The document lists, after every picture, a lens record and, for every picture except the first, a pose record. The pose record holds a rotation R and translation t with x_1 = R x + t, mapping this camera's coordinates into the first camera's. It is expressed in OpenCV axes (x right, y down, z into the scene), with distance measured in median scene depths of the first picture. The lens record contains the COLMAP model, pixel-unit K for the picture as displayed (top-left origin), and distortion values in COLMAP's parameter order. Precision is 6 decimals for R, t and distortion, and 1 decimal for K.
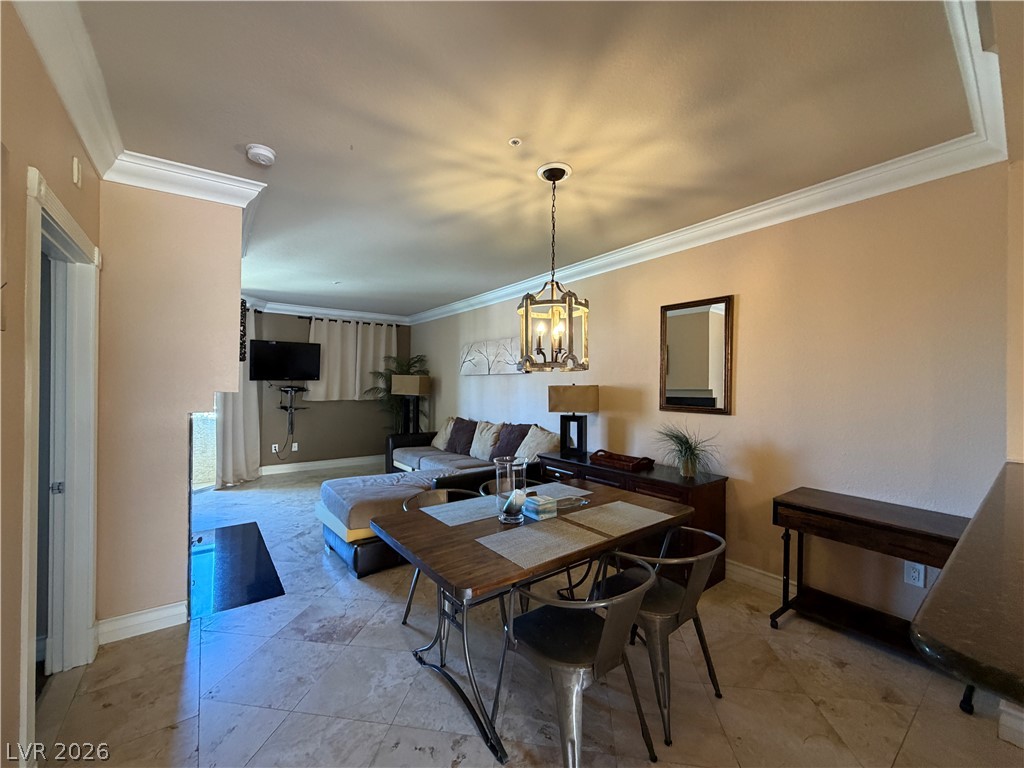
lens RADIAL K [[409.3, 0, 508.5], [0, 409.3, 385.8], [0, 0, 1]] dist [0.000849, 0.000190]
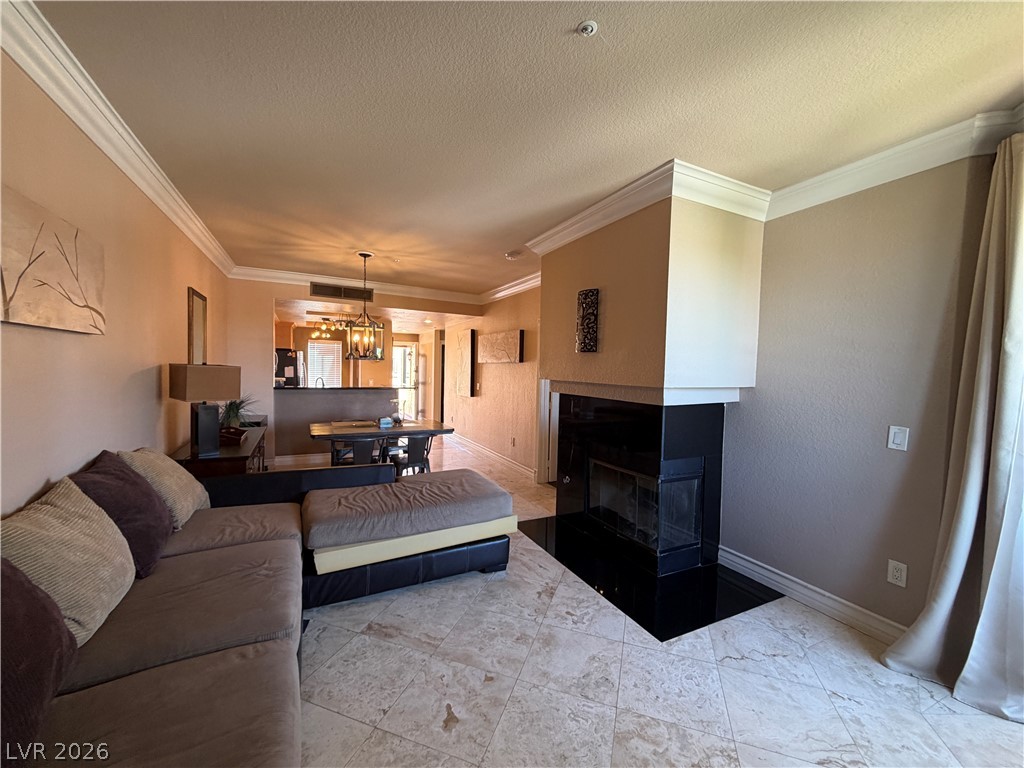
lens RADIAL K [[409.3, 0, 508.5], [0, 409.3, 385.8], [0, 0, 1]] dist [0.000849, 0.000190]
pose [[-0.981323, -0.039600, 0.188248, -0.686606], [-0.032277, 0.998604, 0.041808, -0.016410], [-0.189640, 0.034951, -0.981231, 2.076550]]
